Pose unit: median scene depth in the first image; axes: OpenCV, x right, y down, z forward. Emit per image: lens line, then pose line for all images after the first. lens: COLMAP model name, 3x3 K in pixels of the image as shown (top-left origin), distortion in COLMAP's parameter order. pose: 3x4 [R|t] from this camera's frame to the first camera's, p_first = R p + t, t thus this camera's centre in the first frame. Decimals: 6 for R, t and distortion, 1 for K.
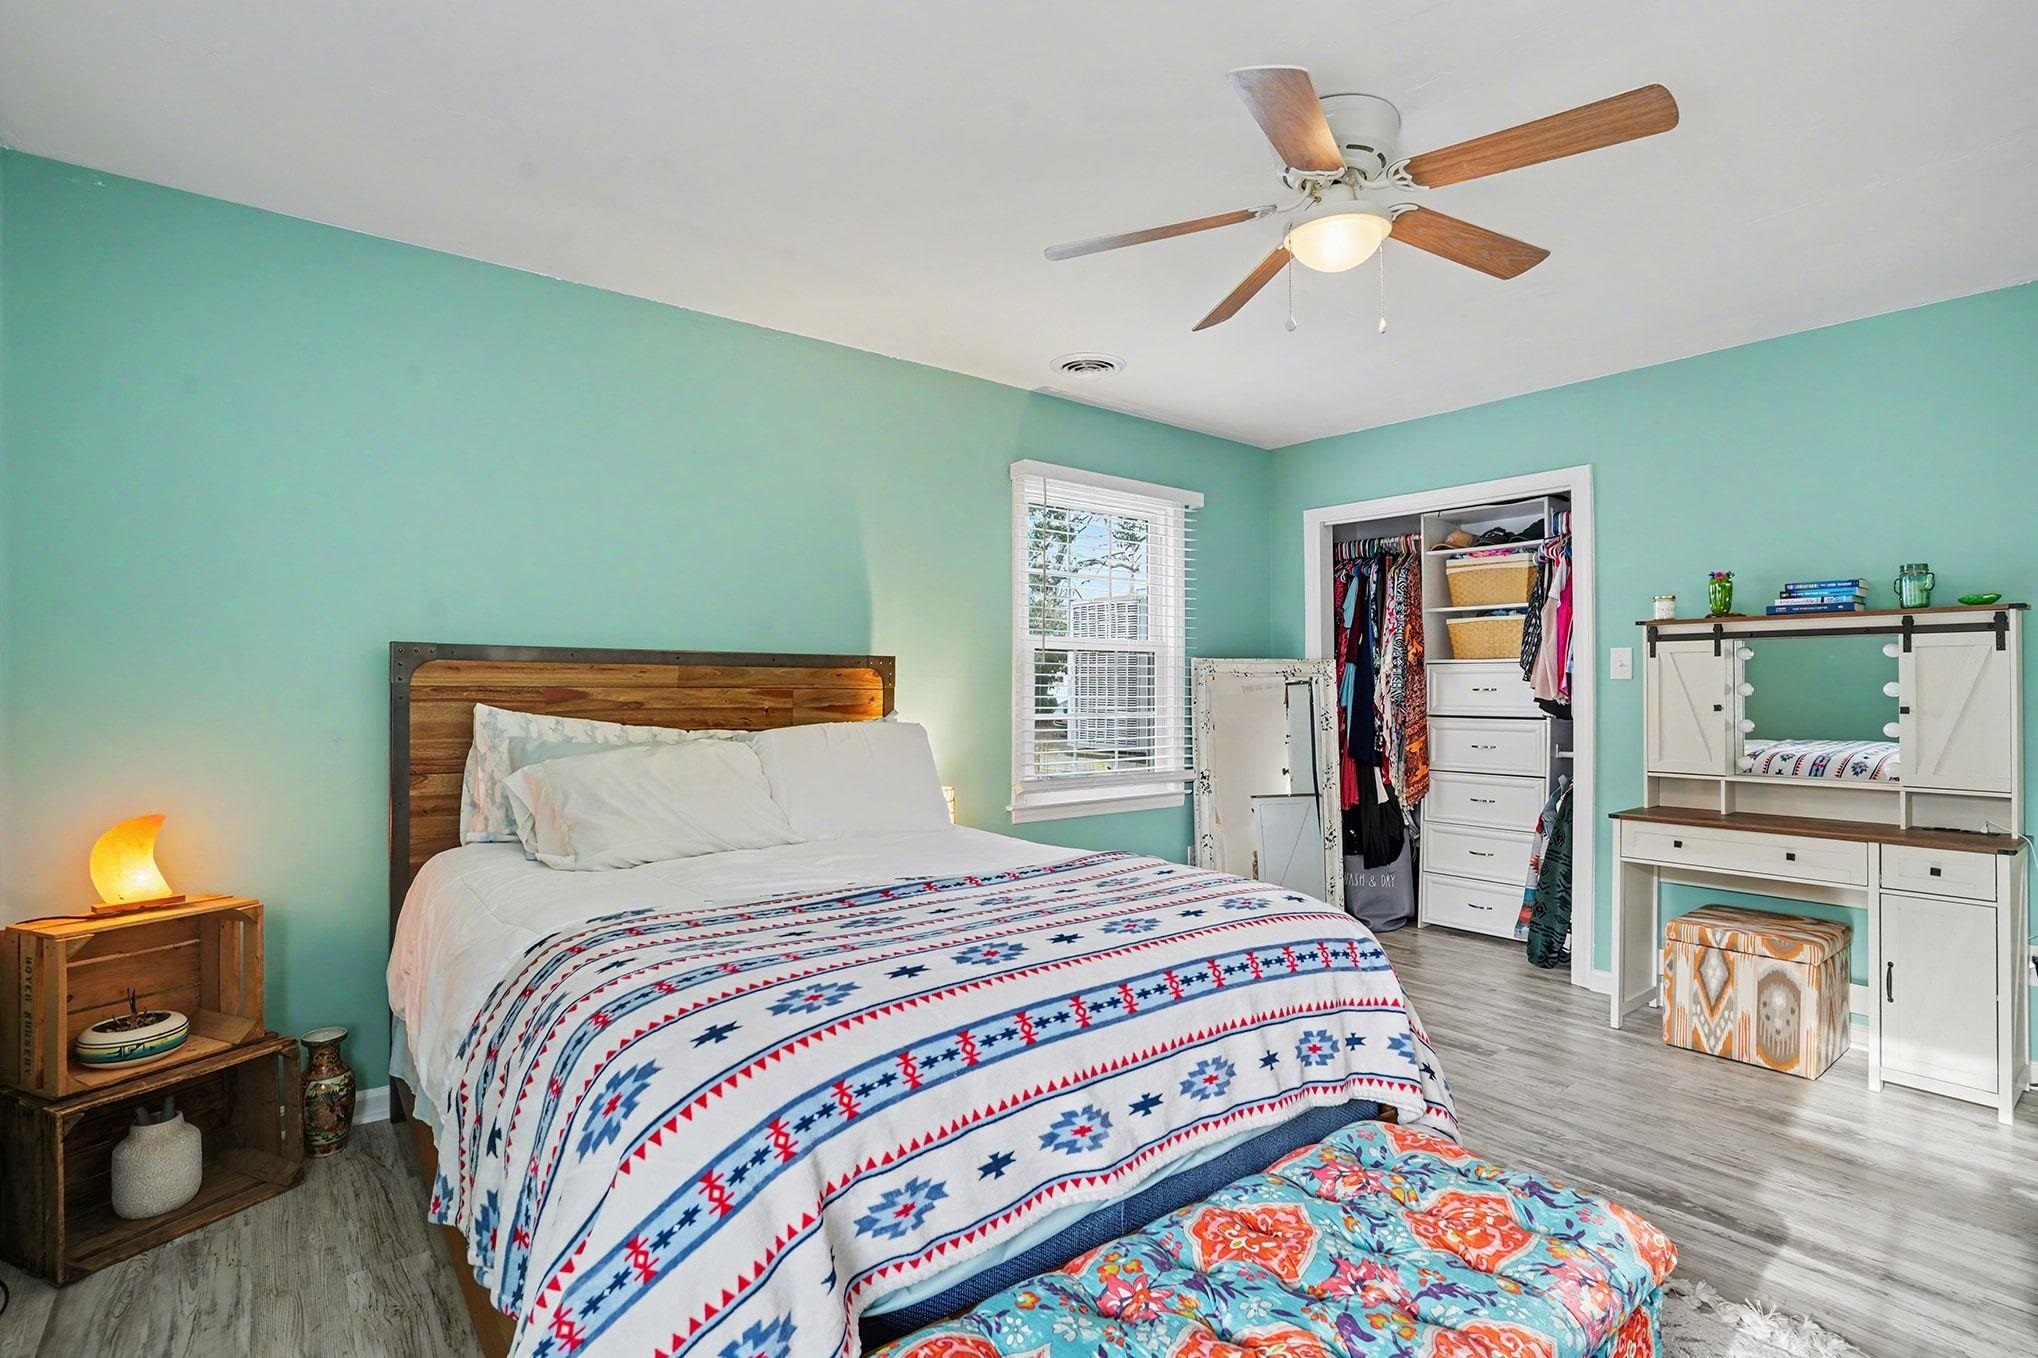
lens RADIAL K [[1008.7, 0, 1014.5], [0, 1008.7, 685.5], [0, 0, 1]] dist [-0.067776, 0.034297]
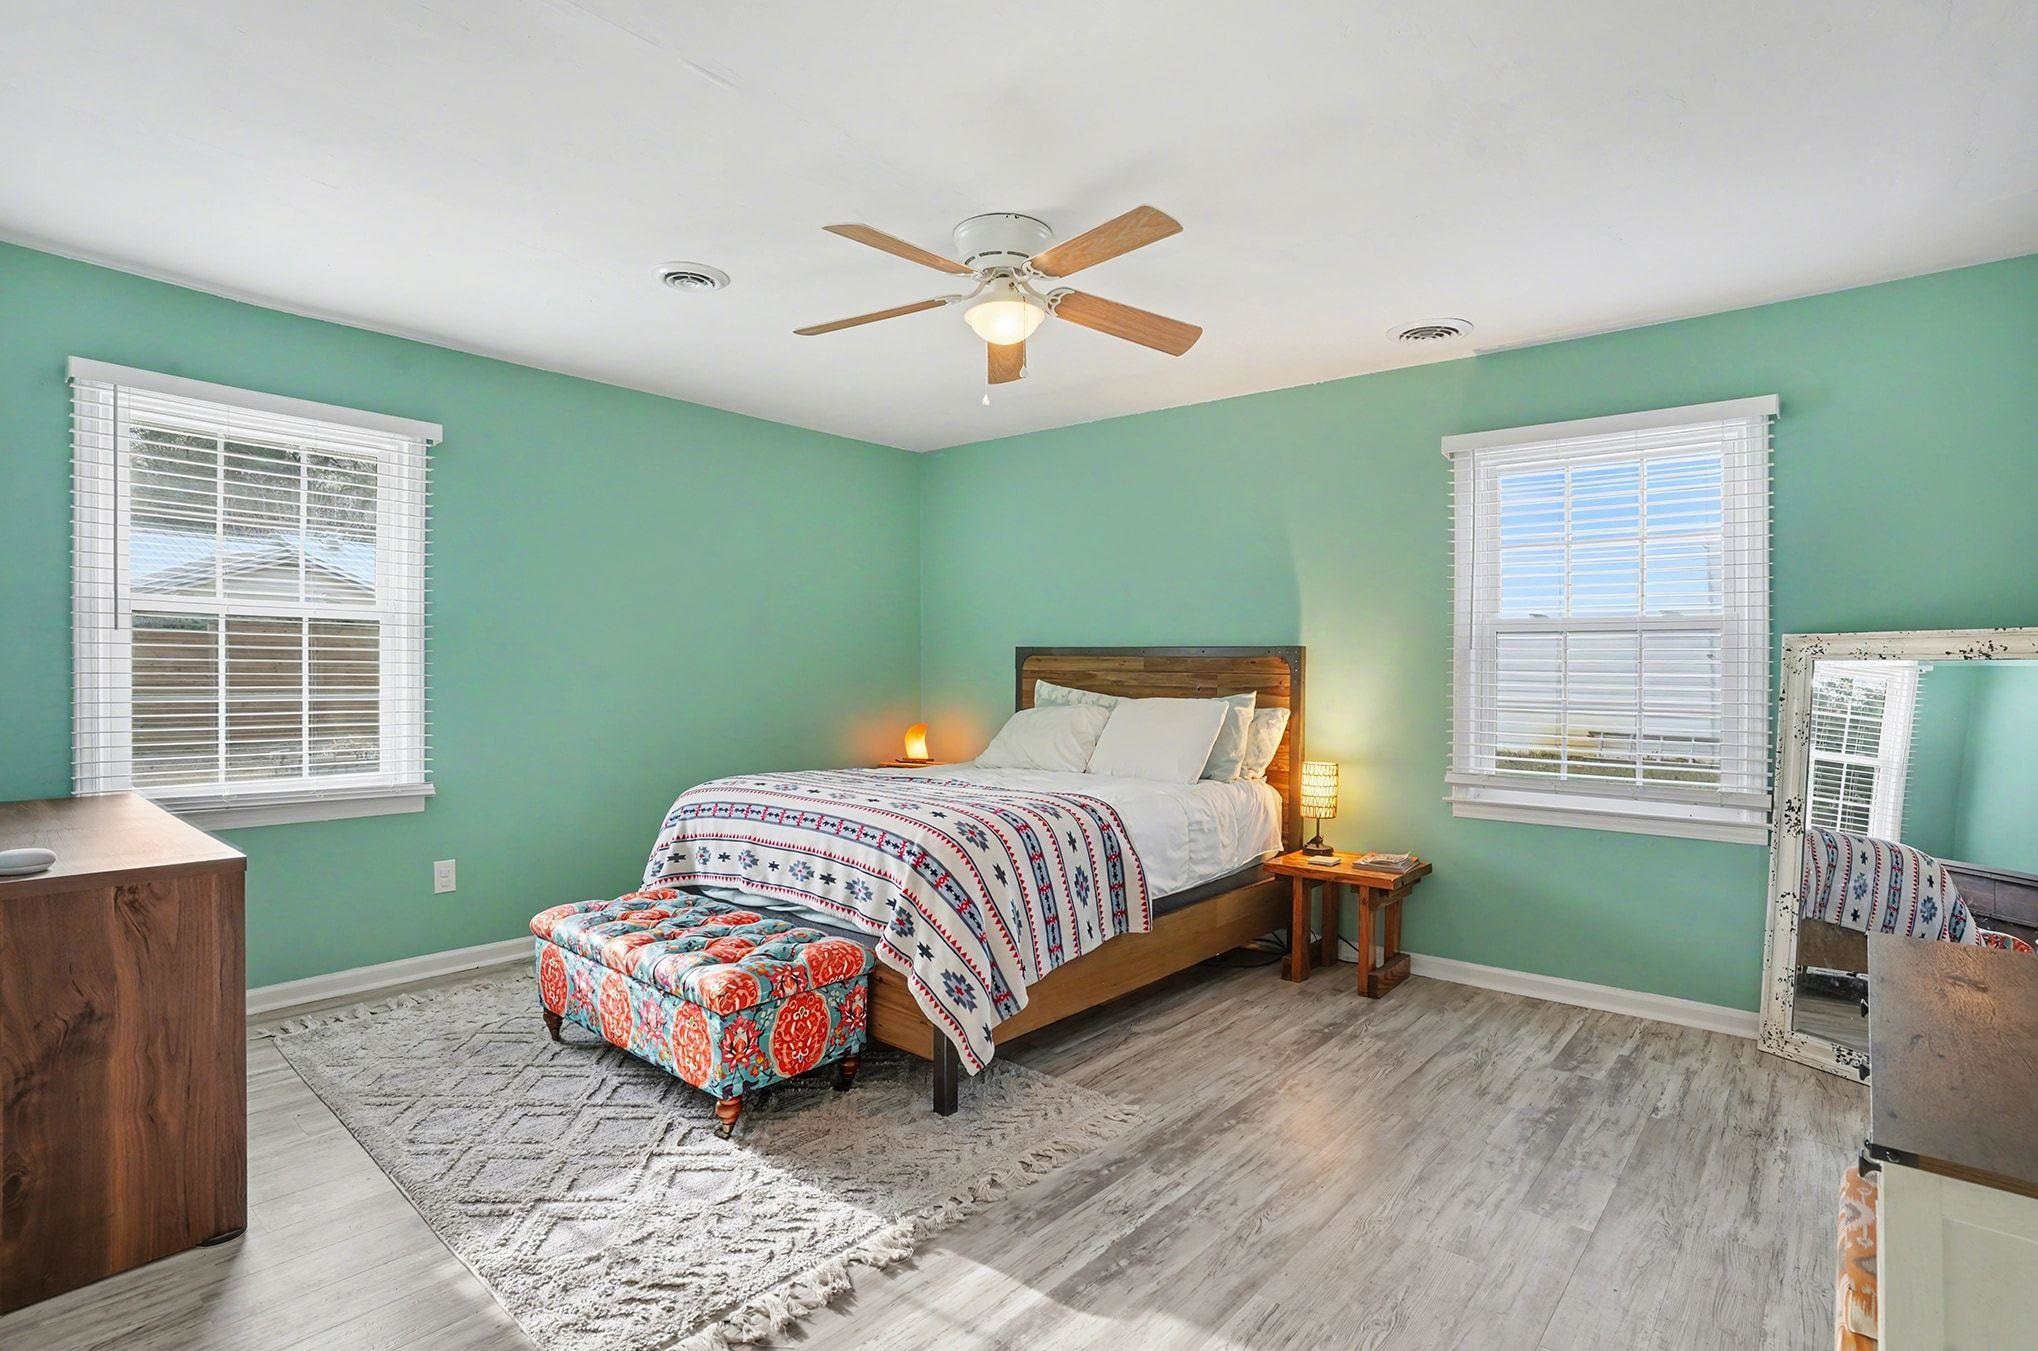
lens RADIAL K [[1033.5, 0, 1014.3], [0, 1033.5, 677.1], [0, 0, 1]] dist [-0.051997, 0.036654]
pose [[0.167552, 0.011225, -0.985799, 1.242271], [-0.002815, 0.999937, 0.010908, -0.006471], [0.985859, 0.000947, 0.167573, 0.589337]]
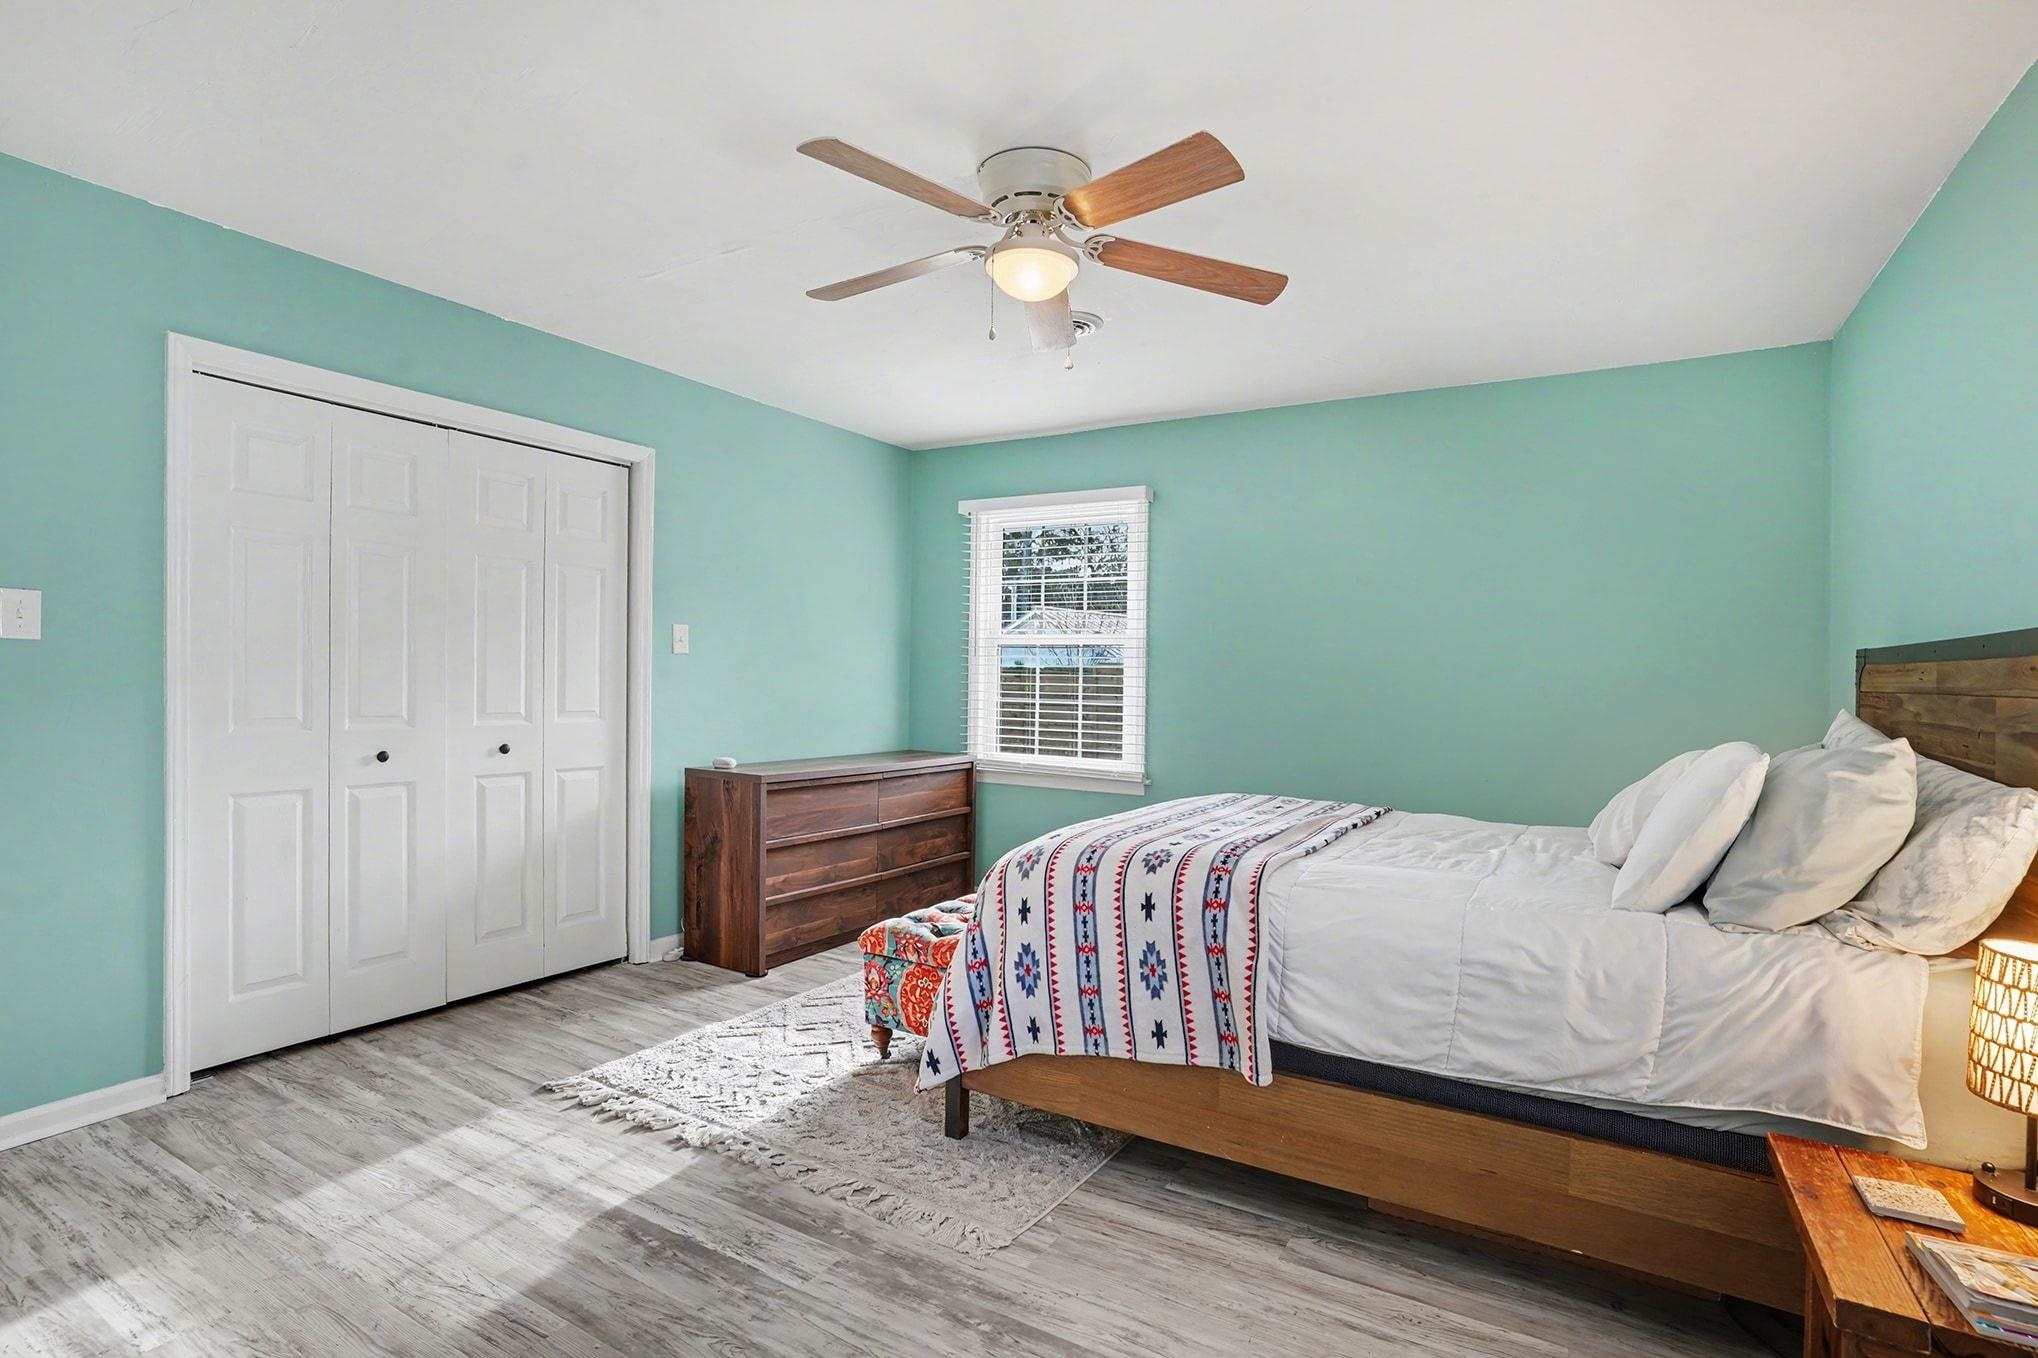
lens RADIAL K [[1008.7, 0, 1014.5], [0, 1008.7, 685.5], [0, 0, 1]] dist [-0.067776, 0.034297]
pose [[-0.946018, -0.015376, -0.323749, 0.533218], [-0.016850, 0.999857, 0.001750, 0.005894], [0.323675, 0.007111, -0.946142, 1.549937]]
